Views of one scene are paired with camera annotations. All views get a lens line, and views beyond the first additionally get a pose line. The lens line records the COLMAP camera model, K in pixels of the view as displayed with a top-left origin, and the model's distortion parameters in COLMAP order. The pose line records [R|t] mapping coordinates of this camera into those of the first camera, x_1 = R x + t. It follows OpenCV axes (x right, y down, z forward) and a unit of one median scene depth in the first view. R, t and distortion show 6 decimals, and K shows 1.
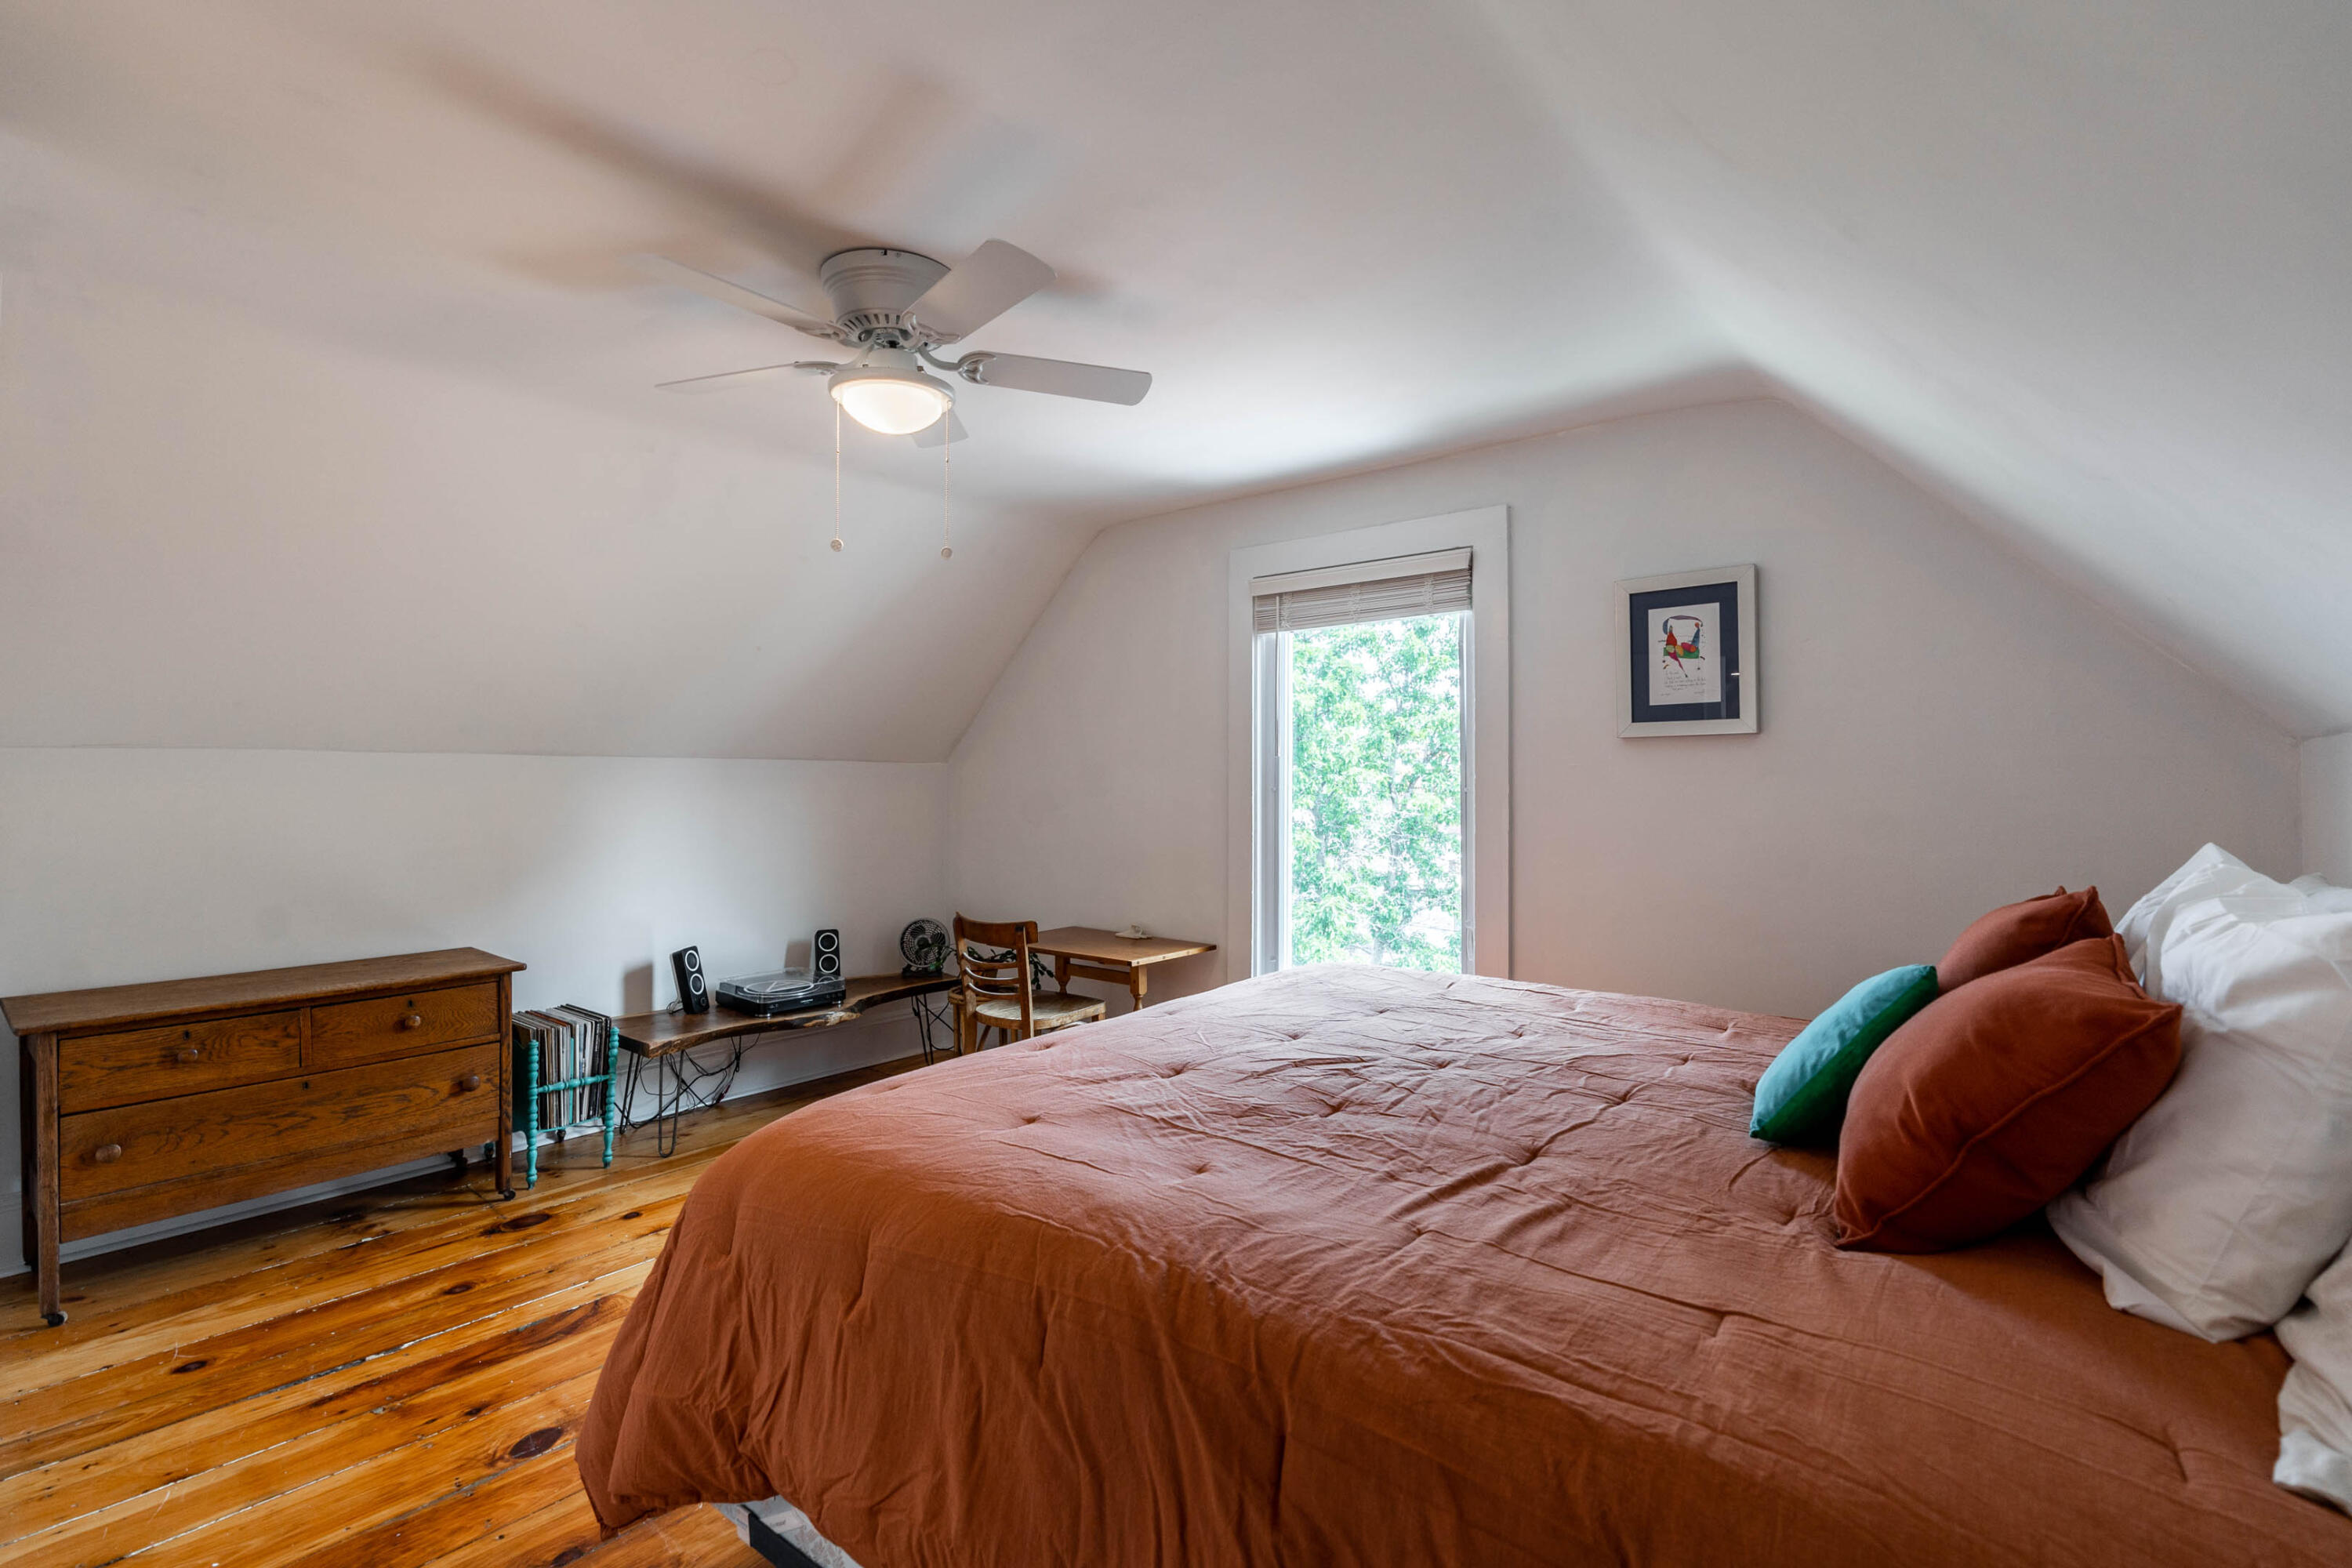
lens RADIAL K [[1120.2, 0, 1143.6], [0, 1120.2, 760.0], [0, 0, 1]] dist [0.003673, -0.001279]
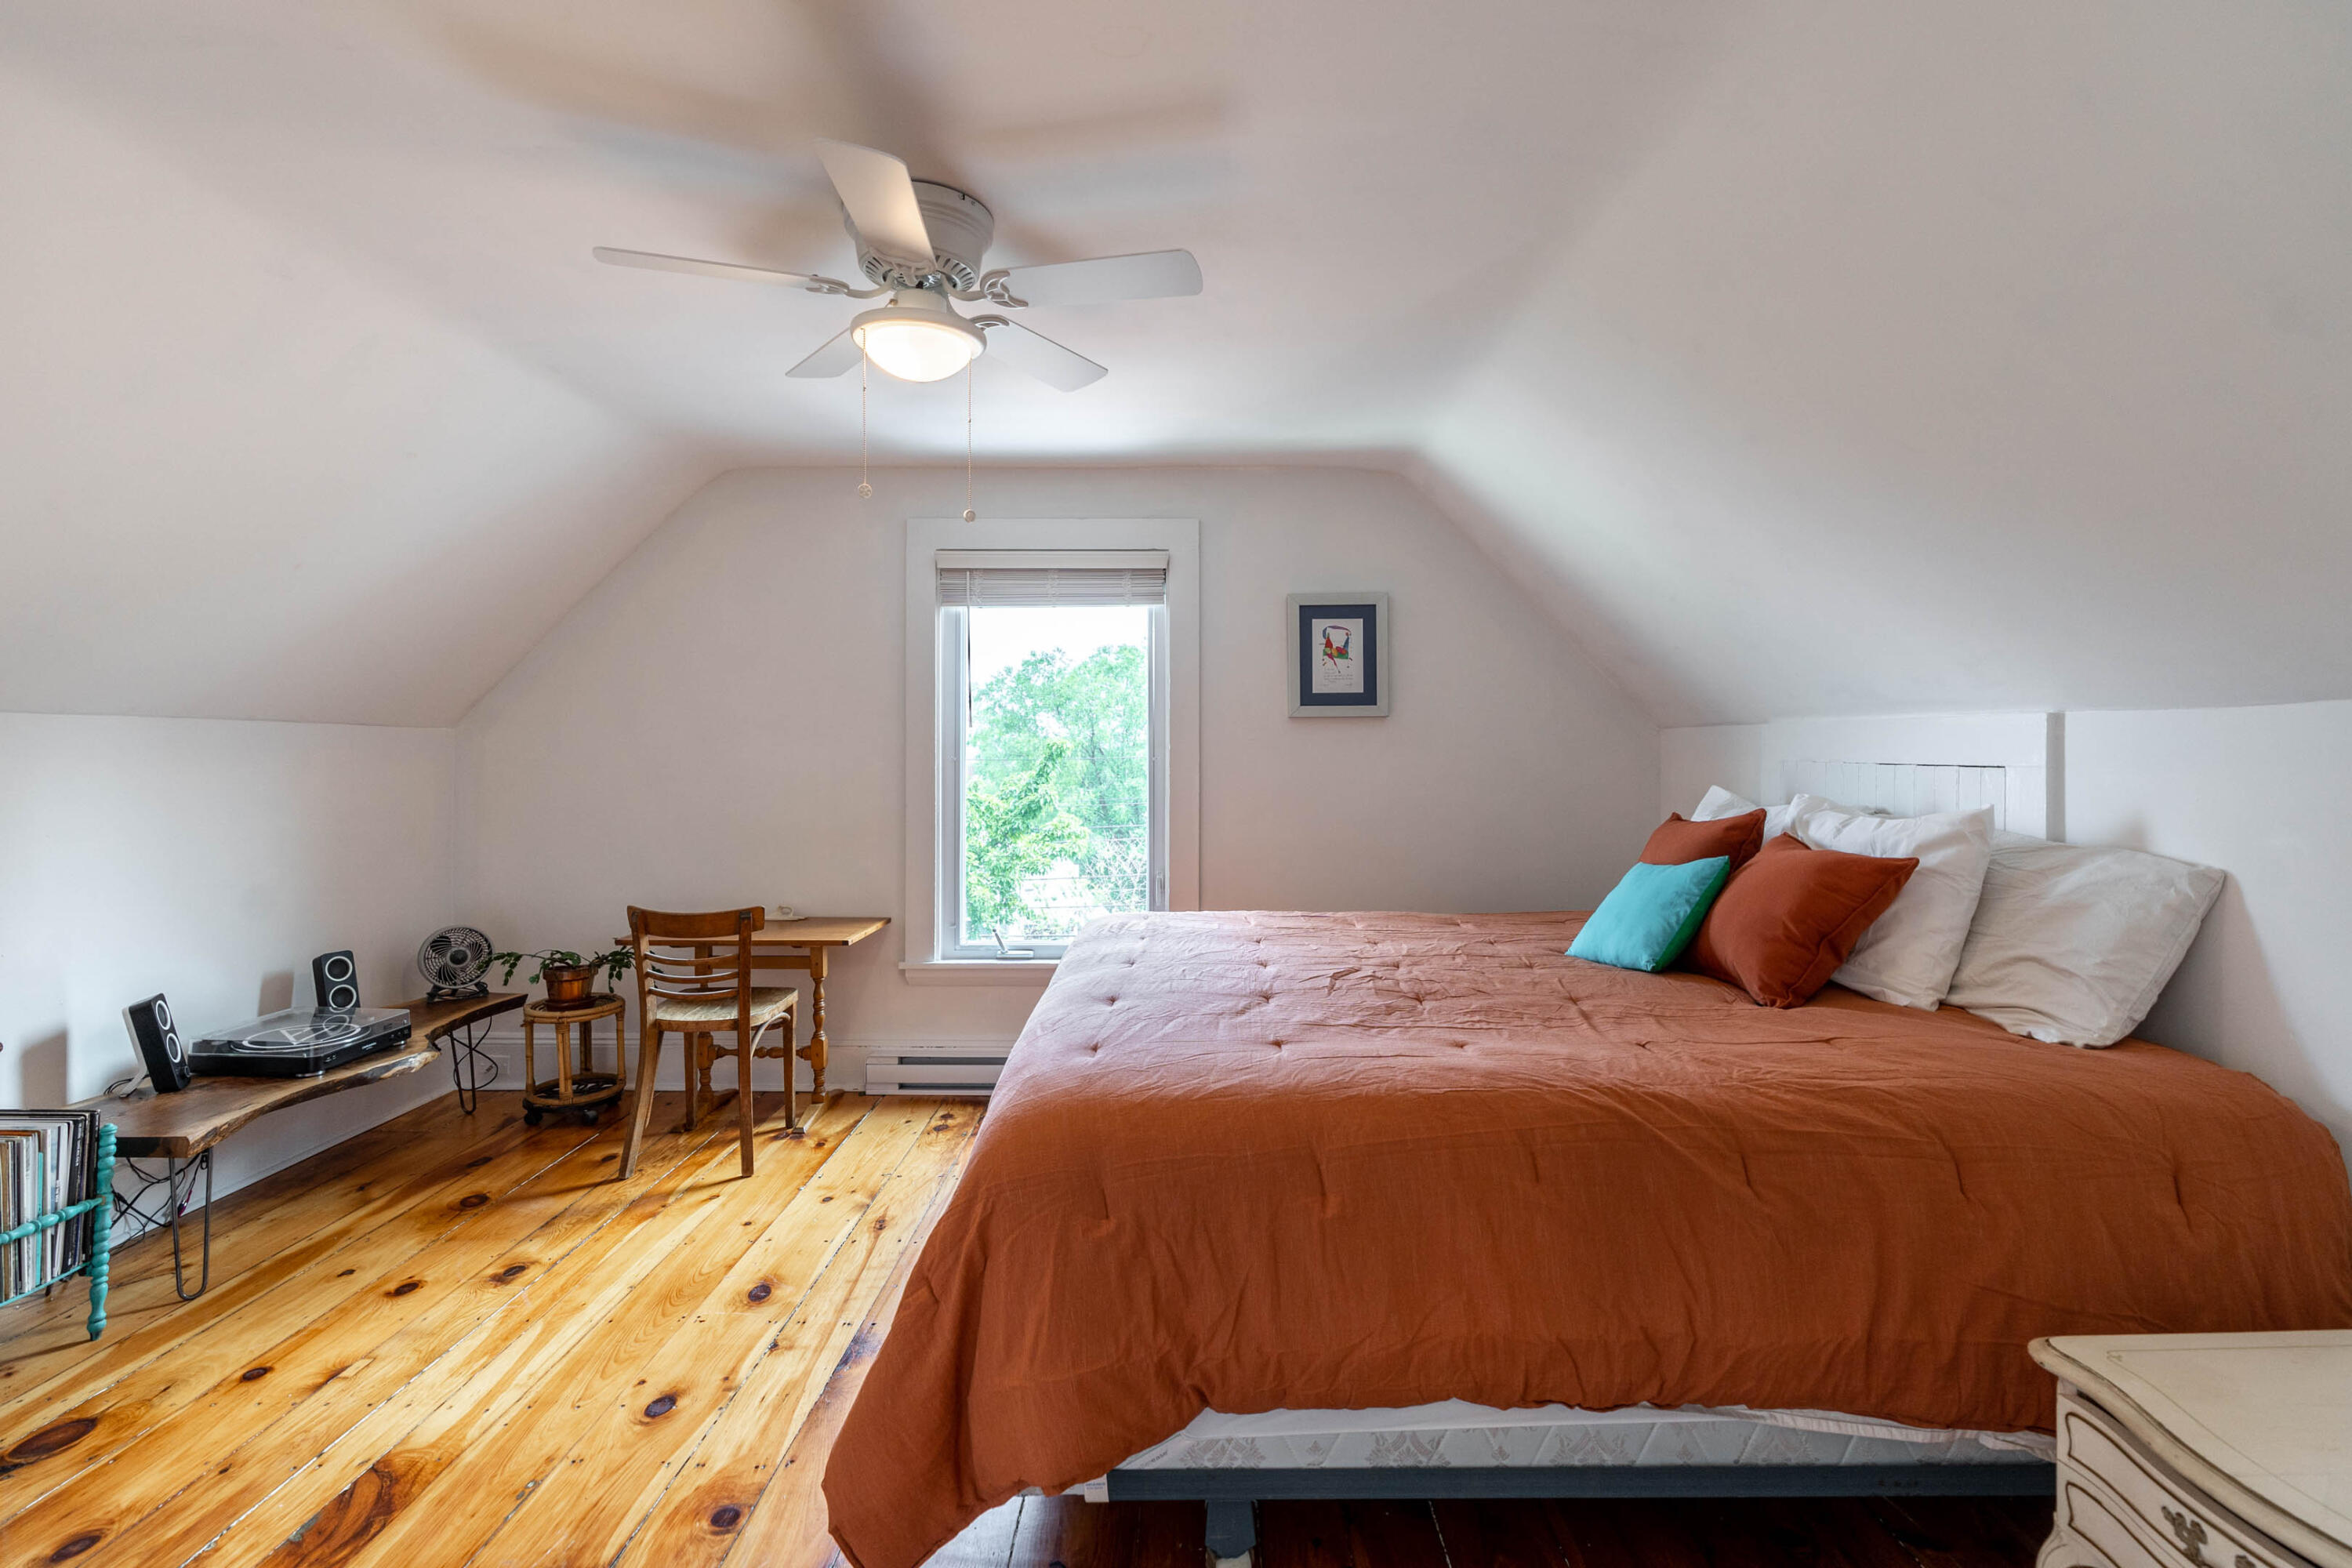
lens RADIAL K [[1118.3, 0, 1229.2], [0, 1118.3, 748.5], [0, 0, 1]] dist [0.012307, -0.003957]
pose [[0.758264, 0.002500, 0.651943, -0.443451], [-0.012536, 0.999864, 0.010746, 0.002571], [-0.651827, -0.016321, 0.758192, 0.078430]]
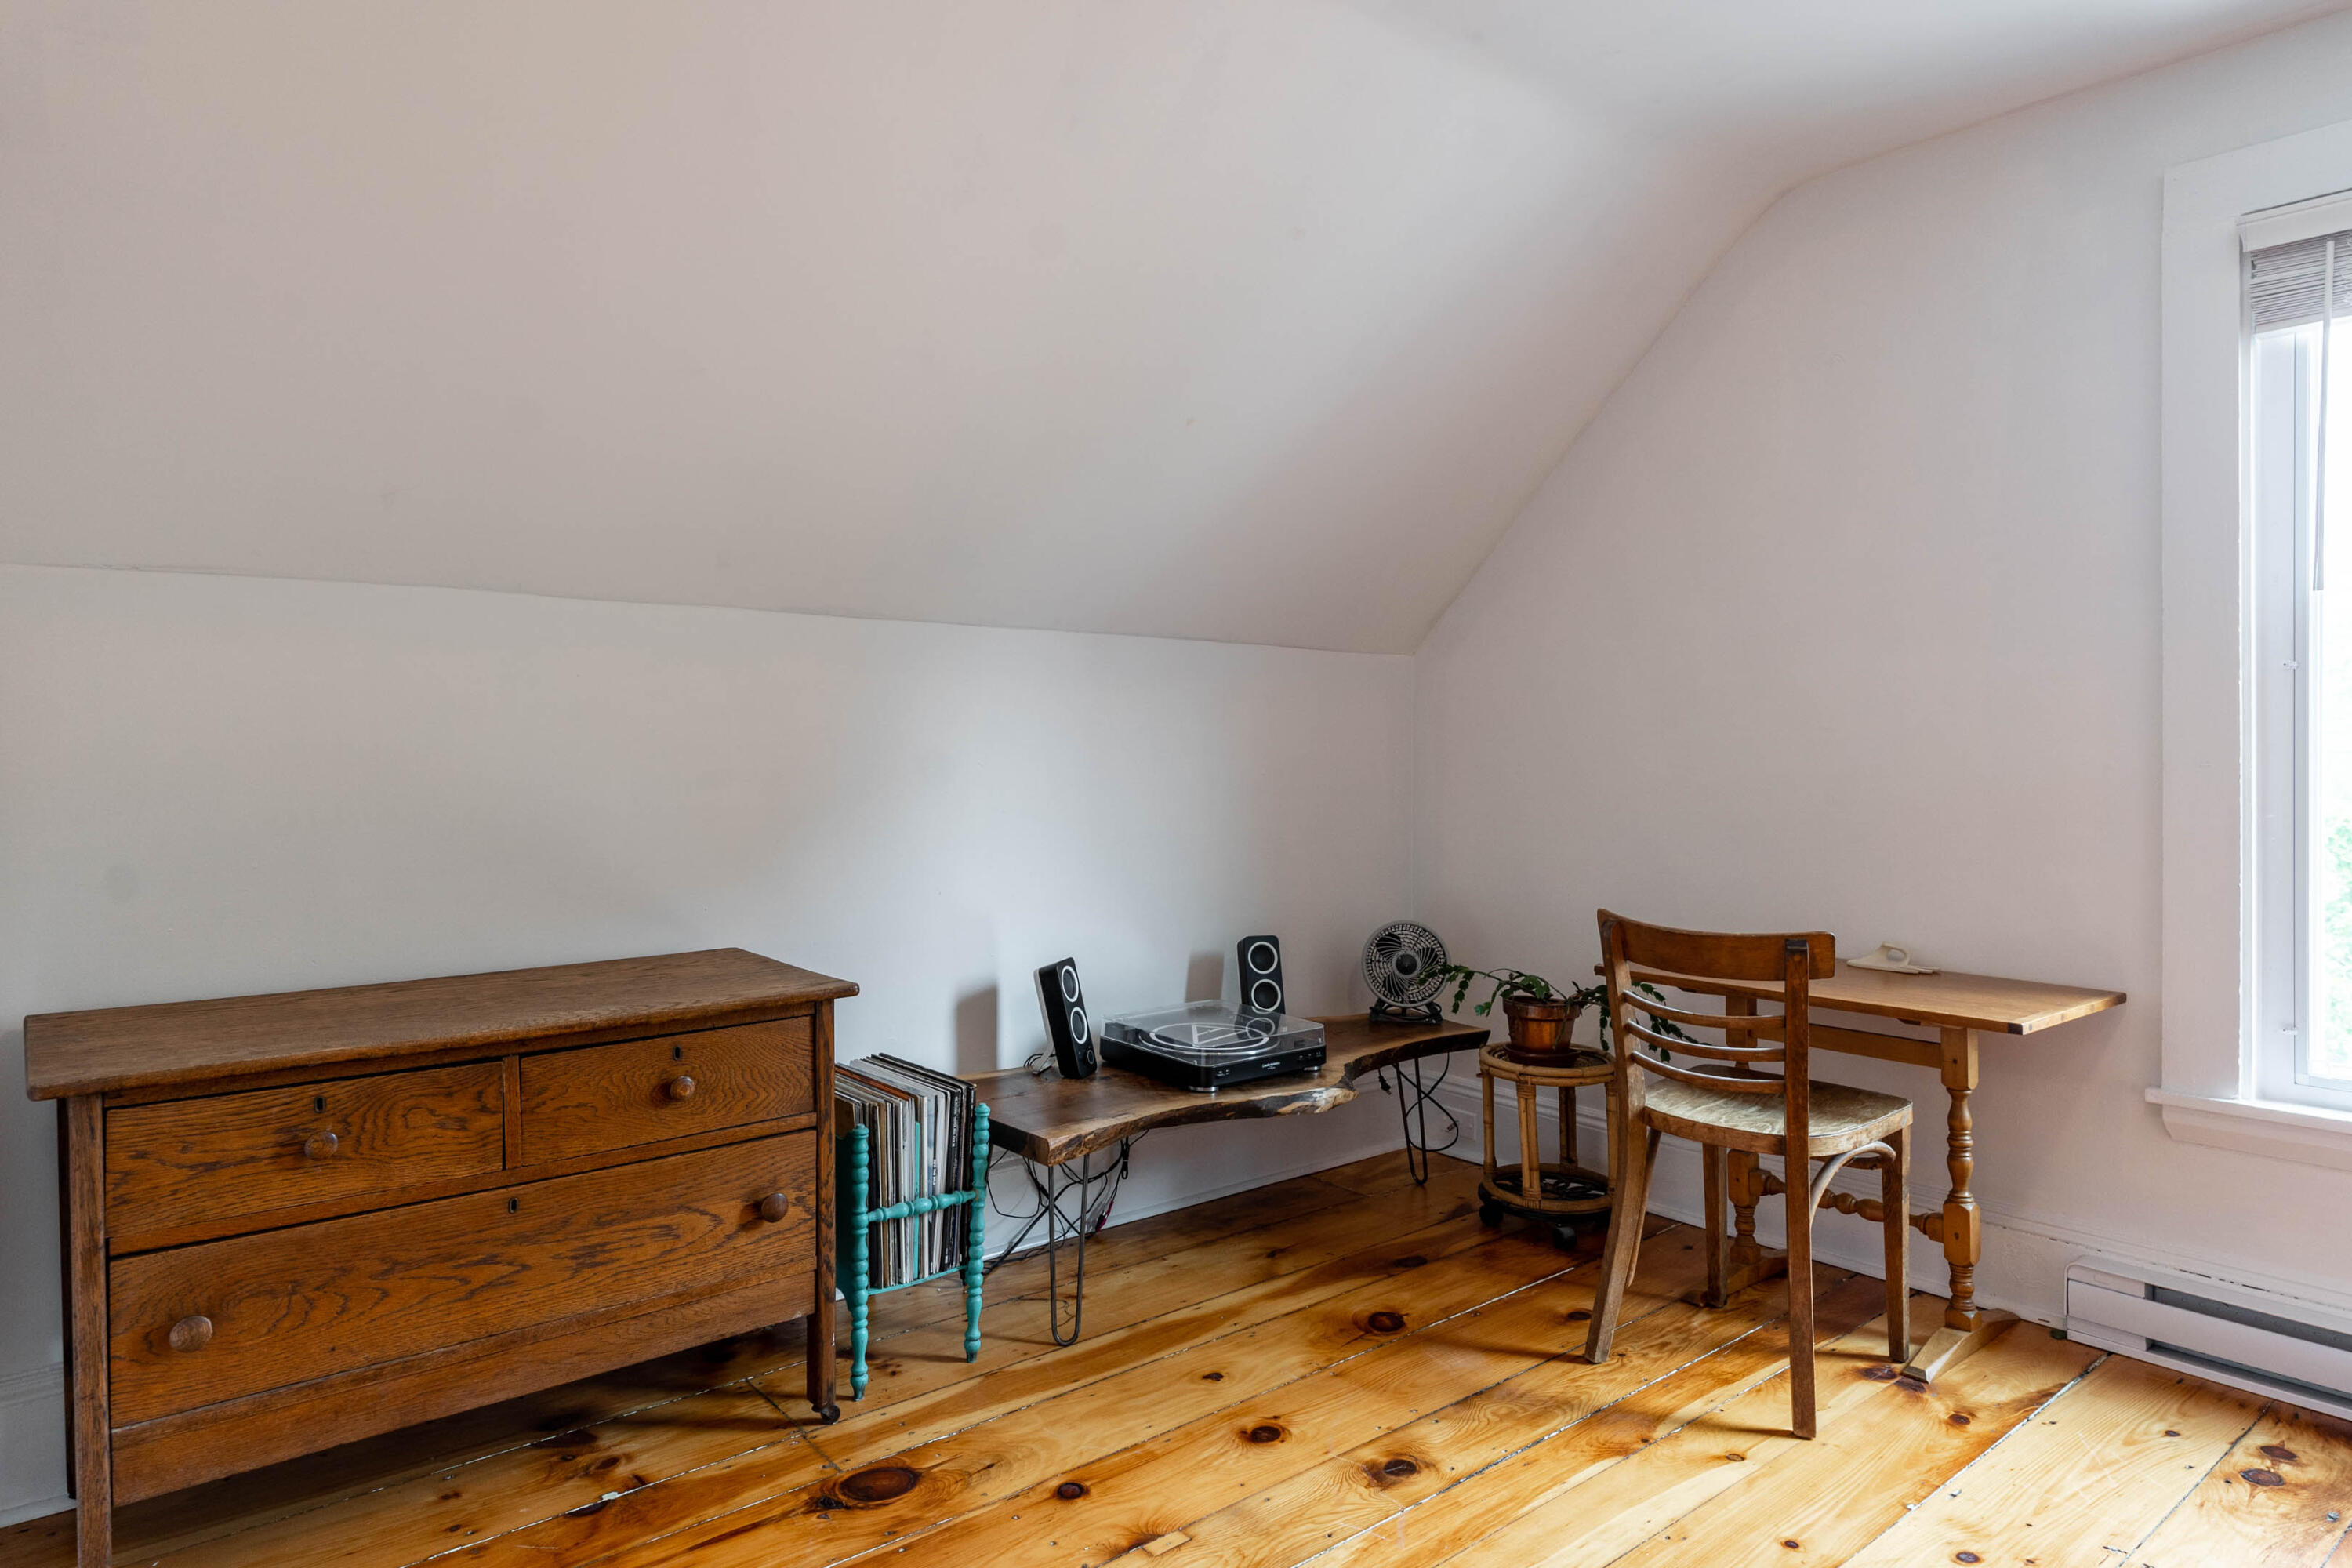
lens RADIAL K [[1445.9, 0, 1020.3], [0, 1445.9, 745.6], [0, 0, 1]] dist [0.006086, -0.002789]
pose [[0.972341, 0.000048, -0.233567, -0.317802], [0.003571, 0.999880, 0.015073, 0.059563], [0.233540, -0.015490, 0.972224, 0.357068]]
